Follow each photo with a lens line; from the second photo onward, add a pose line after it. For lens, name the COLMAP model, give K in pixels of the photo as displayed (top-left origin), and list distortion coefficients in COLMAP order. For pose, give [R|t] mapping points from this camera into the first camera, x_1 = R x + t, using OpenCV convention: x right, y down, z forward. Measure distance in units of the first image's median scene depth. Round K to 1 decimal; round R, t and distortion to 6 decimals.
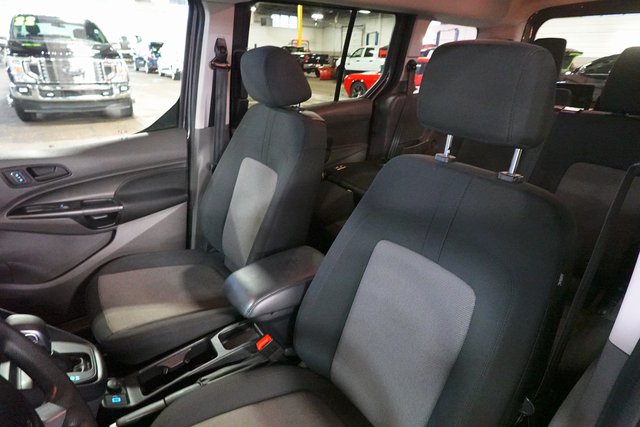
lens RADIAL K [[362.2, 0, 320.0], [0, 362.2, 213.5], [0, 0, 1]] dist [-0.005118, -0.001007]
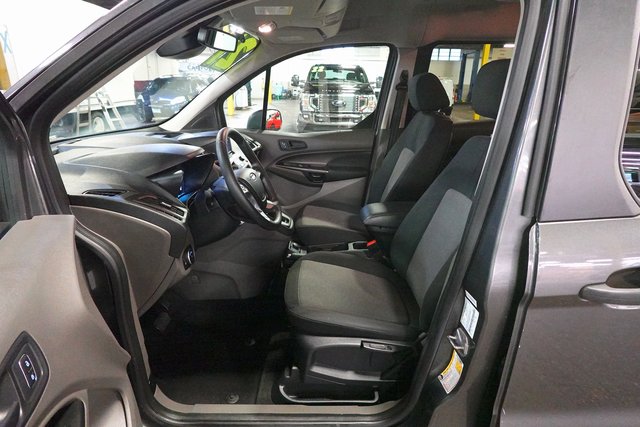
lens RADIAL K [[357.3, 0, 318.7], [0, 357.3, 210.9], [0, 0, 1]] dist [0.000673, 0.001321]
pose [[0.805418, 0.173942, -0.566609, 0.345609], [-0.227470, 0.973477, -0.024497, 0.191303], [0.547320, 0.148617, 0.823622, -0.317938]]
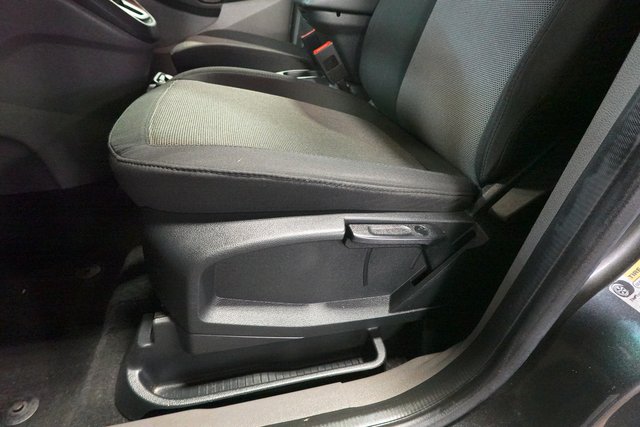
lens RADIAL K [[362.2, 0, 320.0], [0, 362.2, 213.5], [0, 0, 1]] dist [-0.005118, -0.001007]
pose [[0.920560, 0.206284, -0.331688, 0.116314], [-0.162430, 0.974435, 0.155218, 0.369422], [0.355227, -0.089011, 0.930532, 0.125877]]
